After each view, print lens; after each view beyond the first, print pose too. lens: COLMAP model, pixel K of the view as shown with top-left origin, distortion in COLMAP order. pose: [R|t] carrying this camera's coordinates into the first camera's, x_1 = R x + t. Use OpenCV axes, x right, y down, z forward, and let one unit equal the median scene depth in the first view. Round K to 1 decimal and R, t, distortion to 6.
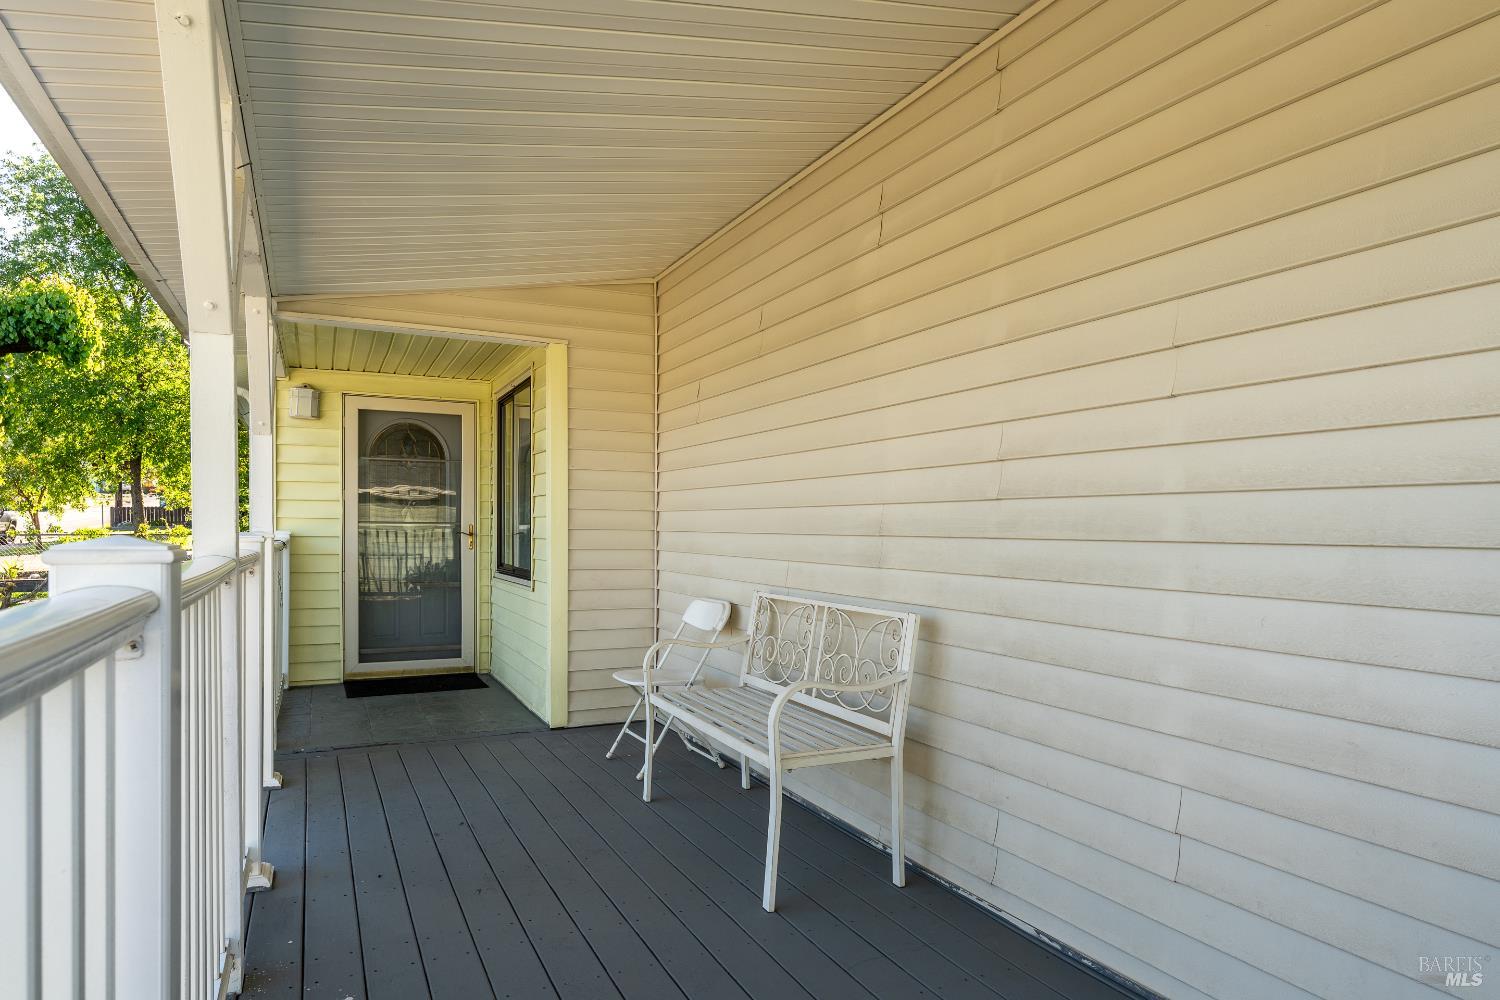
lens RADIAL K [[909.8, 0, 747.4], [0, 909.8, 522.3], [0, 0, 1]] dist [-0.000290, 0.002013]
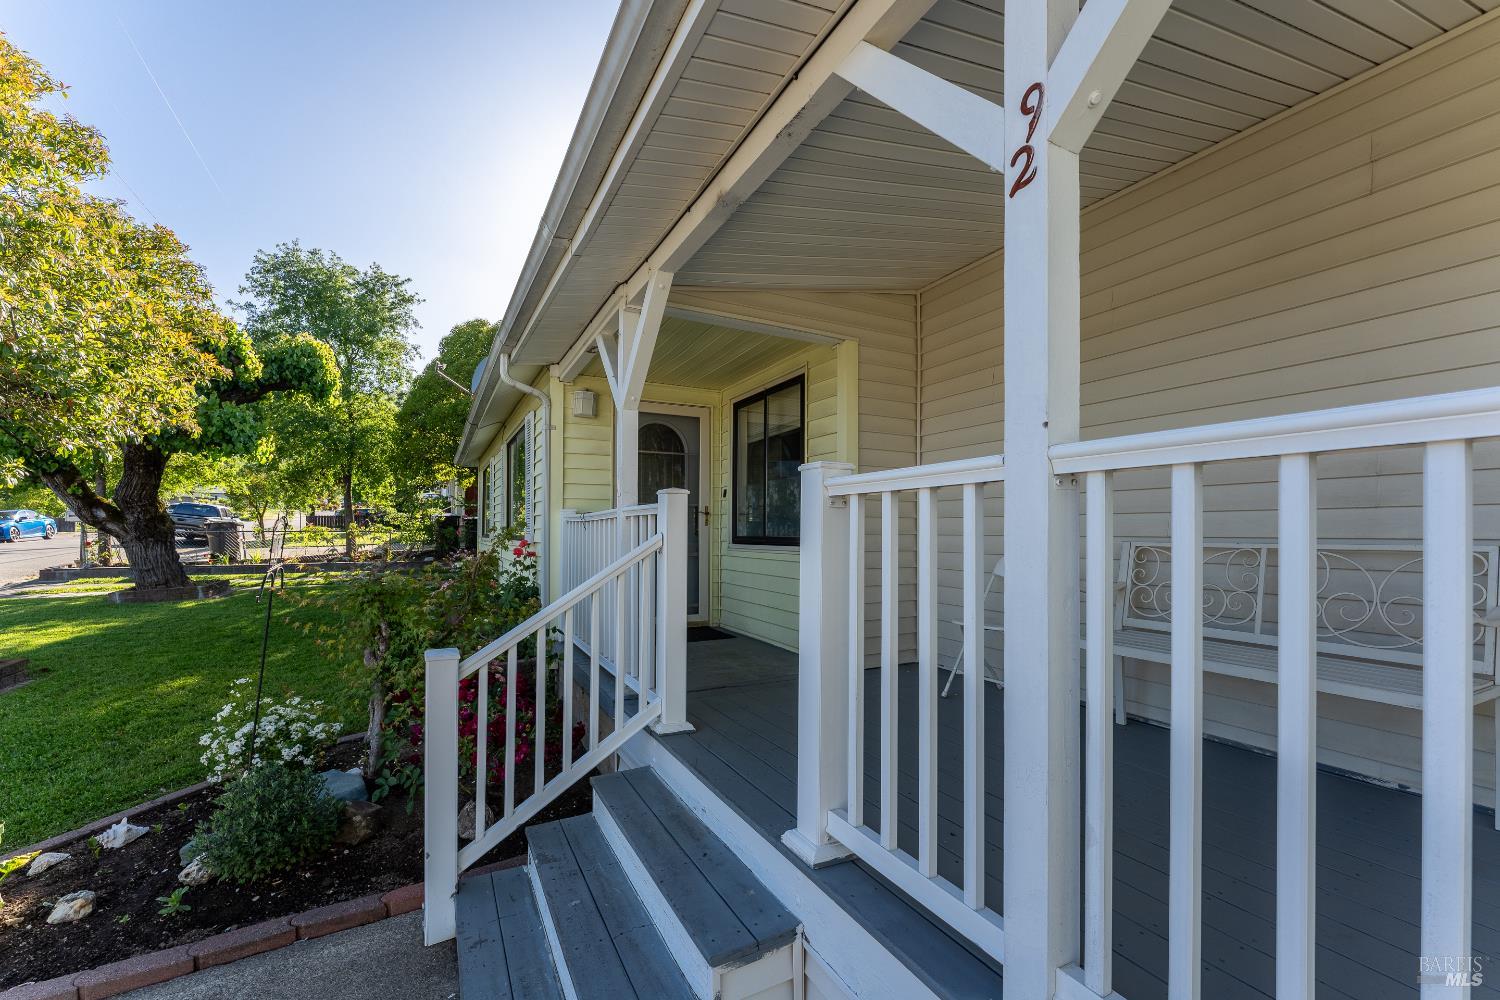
lens RADIAL K [[611.5, 0, 748.2], [0, 611.5, 508.8], [0, 0, 1]] dist [-0.002344, -0.000259]
pose [[0.999206, -0.007702, 0.039103, -0.152372], [0.008867, 0.999520, -0.029700, 0.017626], [-0.038856, 0.030023, 0.998794, 0.090708]]
